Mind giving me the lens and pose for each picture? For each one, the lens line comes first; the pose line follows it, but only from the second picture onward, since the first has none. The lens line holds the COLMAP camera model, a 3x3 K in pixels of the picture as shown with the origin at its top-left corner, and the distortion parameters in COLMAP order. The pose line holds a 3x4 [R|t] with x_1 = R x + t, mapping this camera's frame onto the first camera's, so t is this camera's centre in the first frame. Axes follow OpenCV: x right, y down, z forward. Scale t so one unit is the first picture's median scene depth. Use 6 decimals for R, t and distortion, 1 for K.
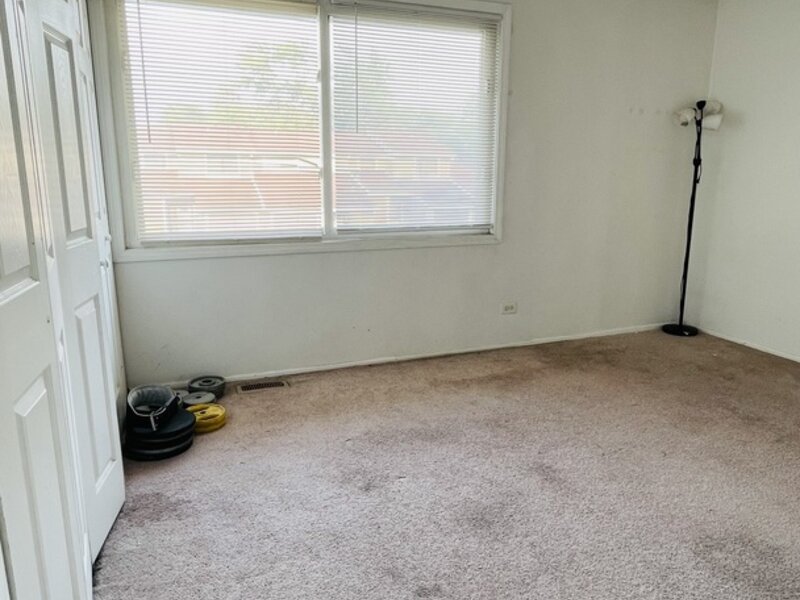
lens RADIAL K [[583.4, 0, 400.5], [0, 583.4, 299.2], [0, 0, 1]] dist [0.004921, -0.003264]
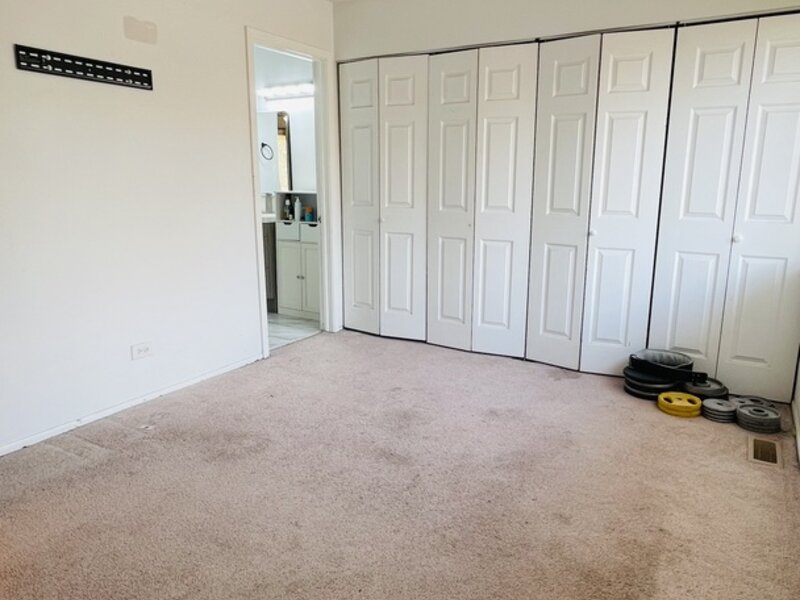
lens RADIAL K [[583.4, 0, 400.2], [0, 583.4, 300.6], [0, 0, 1]] dist [0.004921, -0.003264]
pose [[-0.793259, 0.111520, -0.598584, 0.682999], [-0.146035, 0.919544, 0.364846, -0.286515], [0.591112, 0.376832, -0.713151, 1.336009]]
